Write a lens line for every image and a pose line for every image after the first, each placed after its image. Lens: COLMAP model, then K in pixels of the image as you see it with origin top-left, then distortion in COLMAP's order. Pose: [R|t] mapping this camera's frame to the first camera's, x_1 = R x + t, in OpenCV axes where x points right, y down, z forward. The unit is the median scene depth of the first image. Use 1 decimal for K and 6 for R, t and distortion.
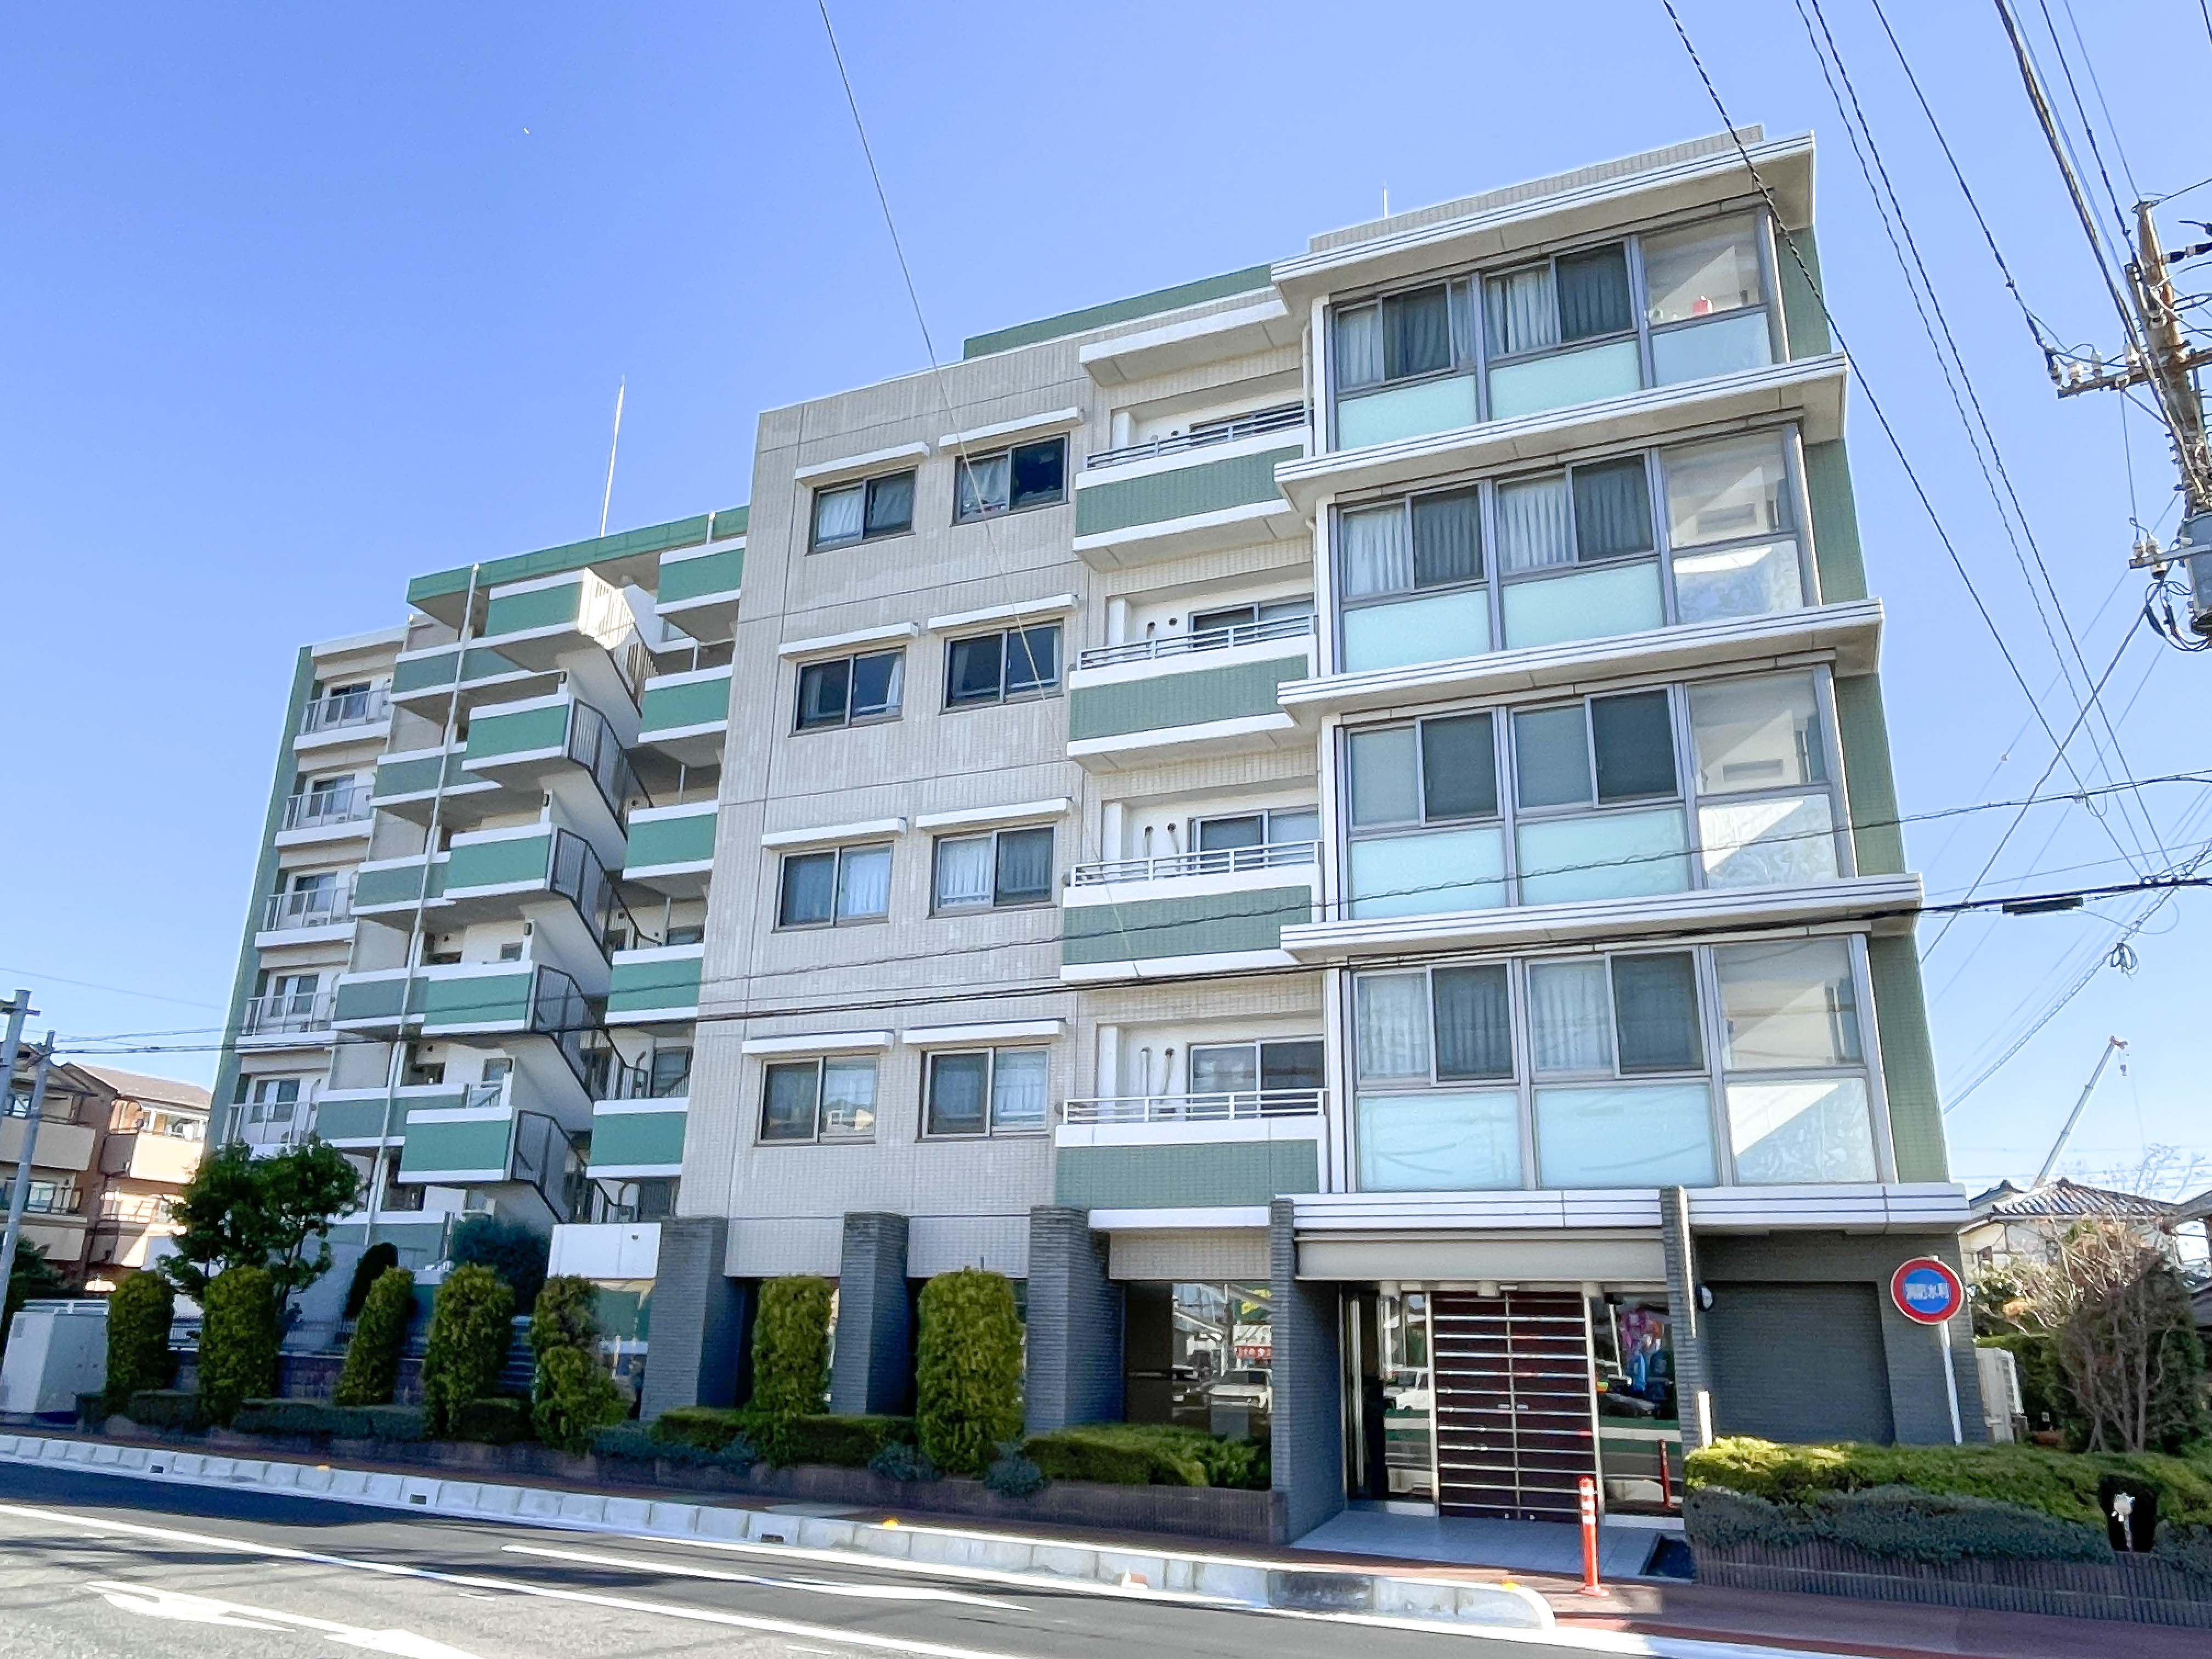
lens RADIAL K [[1584.3, 0, 1115.7], [0, 1584.3, 832.6], [0, 0, 1]] dist [-0.007577, 0.001341]
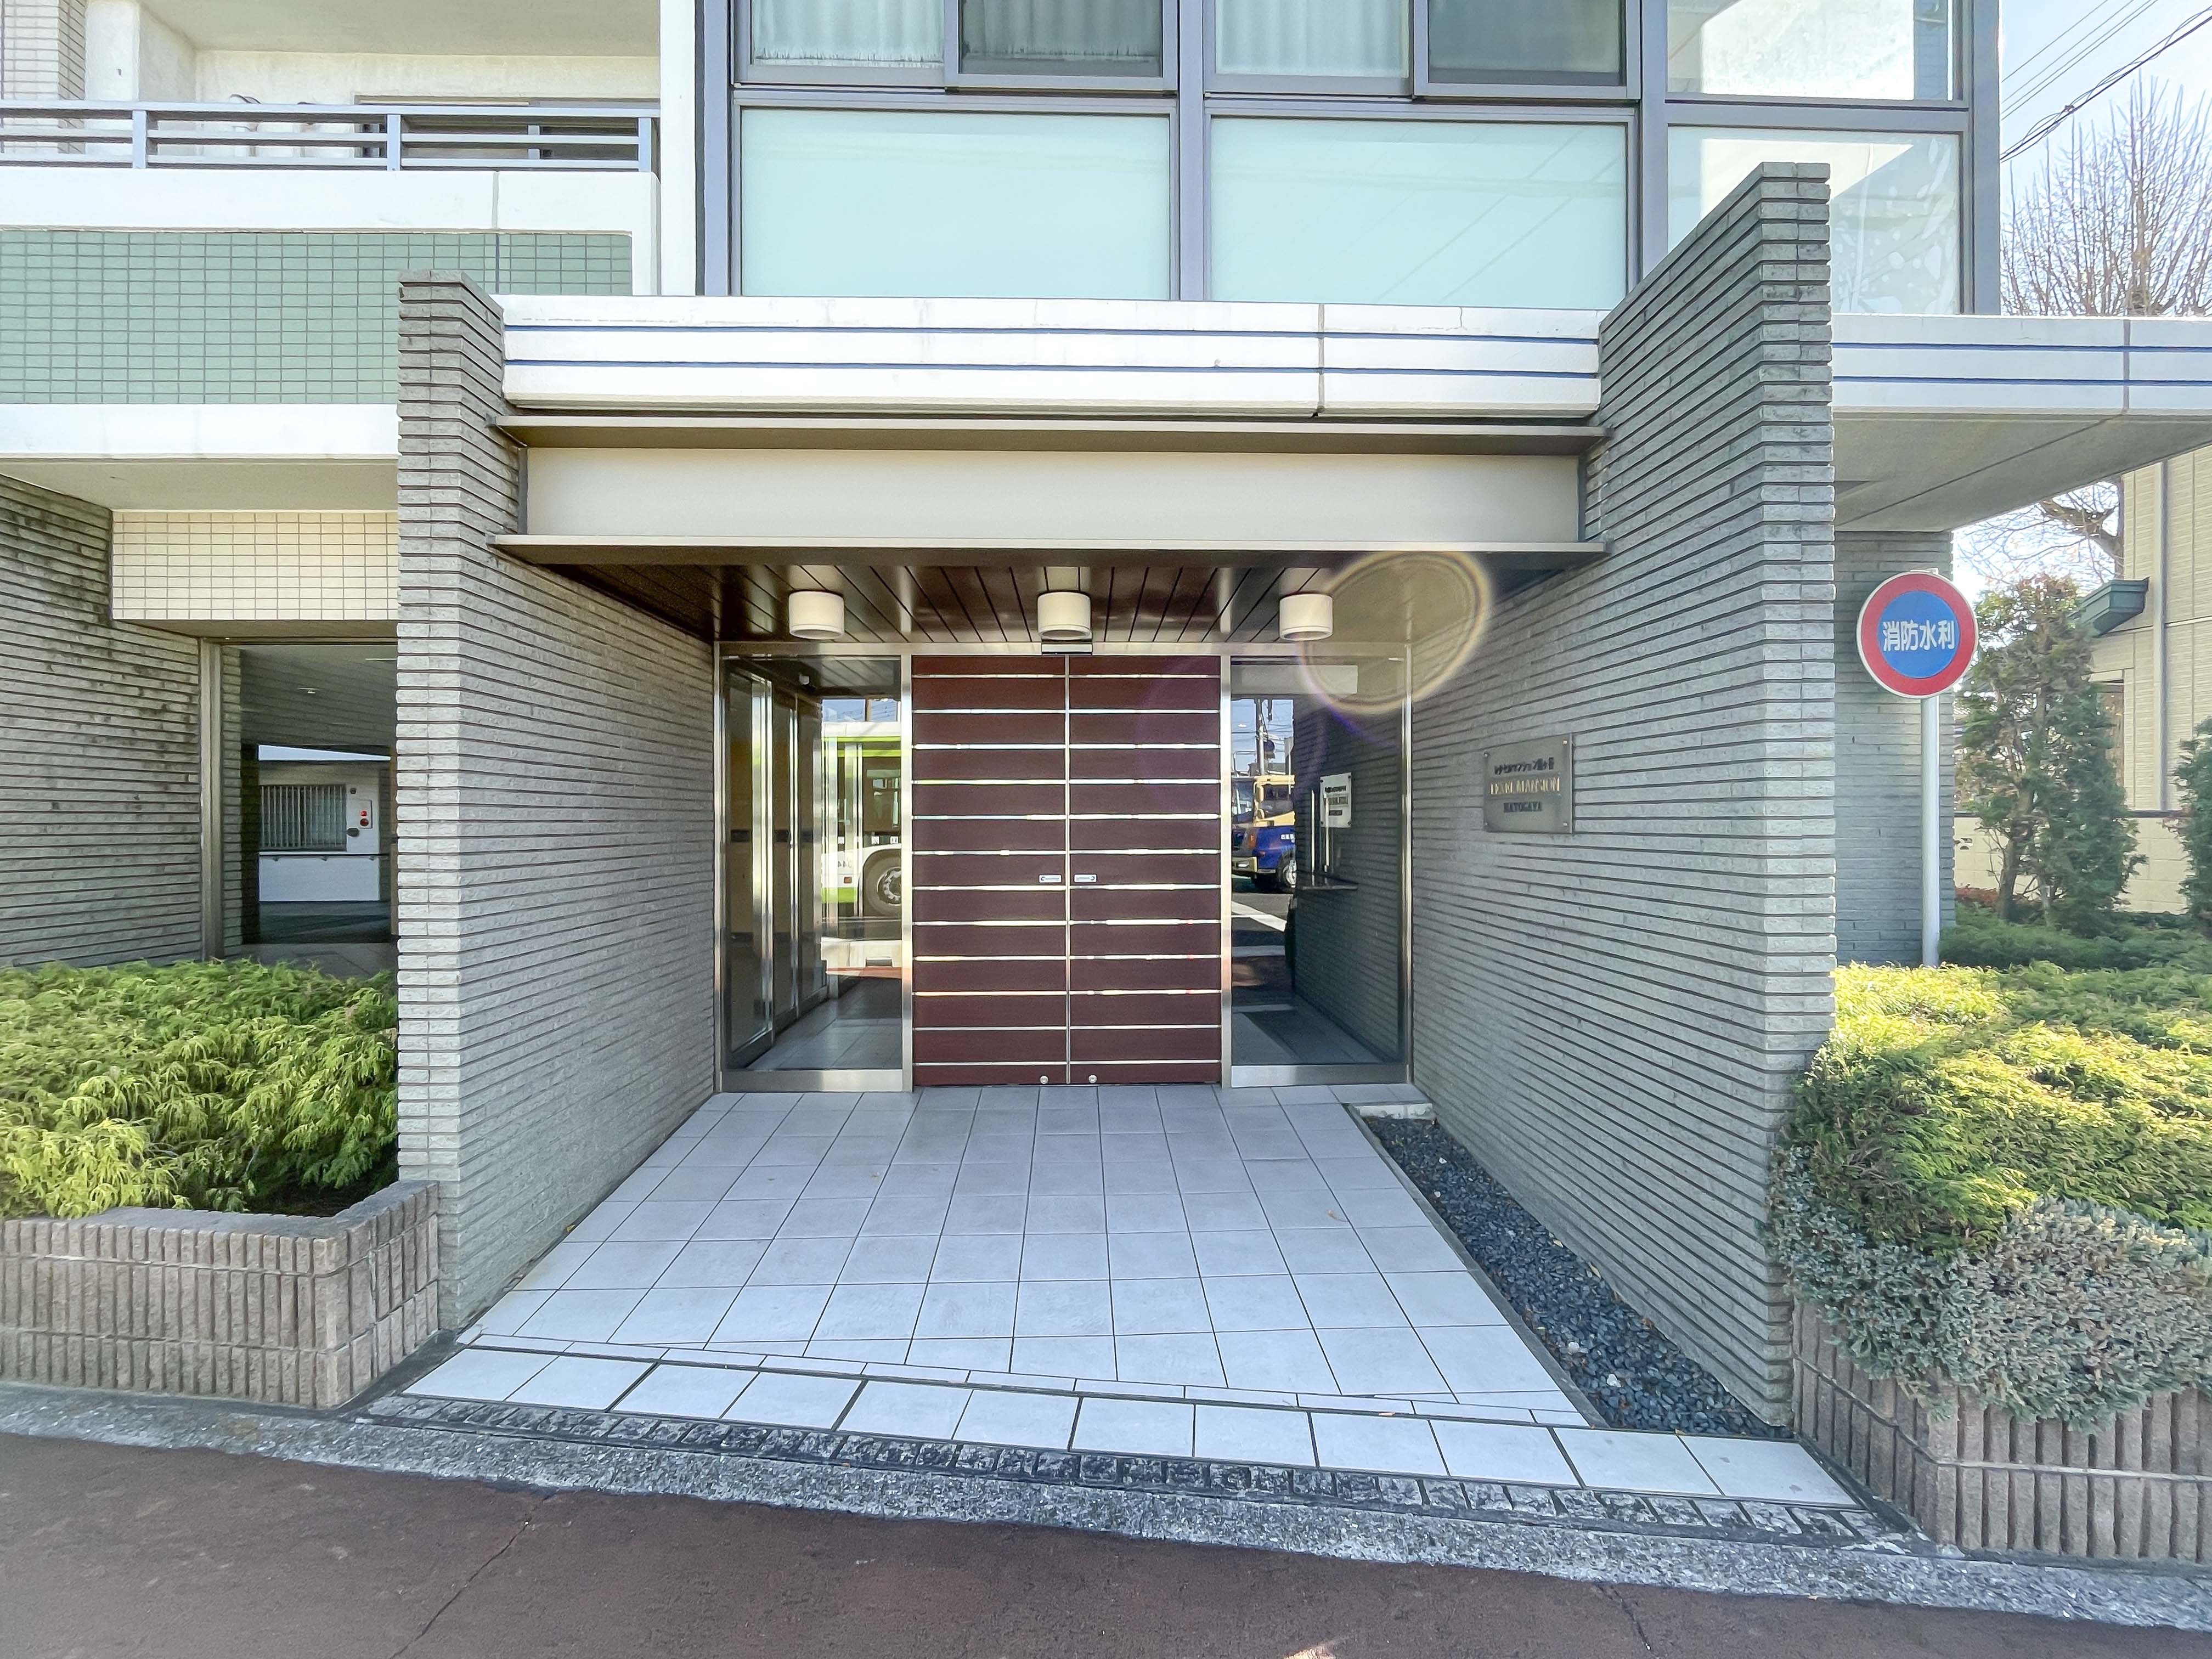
lens RADIAL K [[893.0, 0, 1105.9], [0, 893.0, 832.1], [0, 0, 1]] dist [0.000593, -0.000034]
pose [[0.905373, -0.028922, 0.423631, 0.144342], [-0.109419, 0.948093, 0.298574, 0.267543], [-0.410277, -0.316674, 0.855214, 0.770564]]
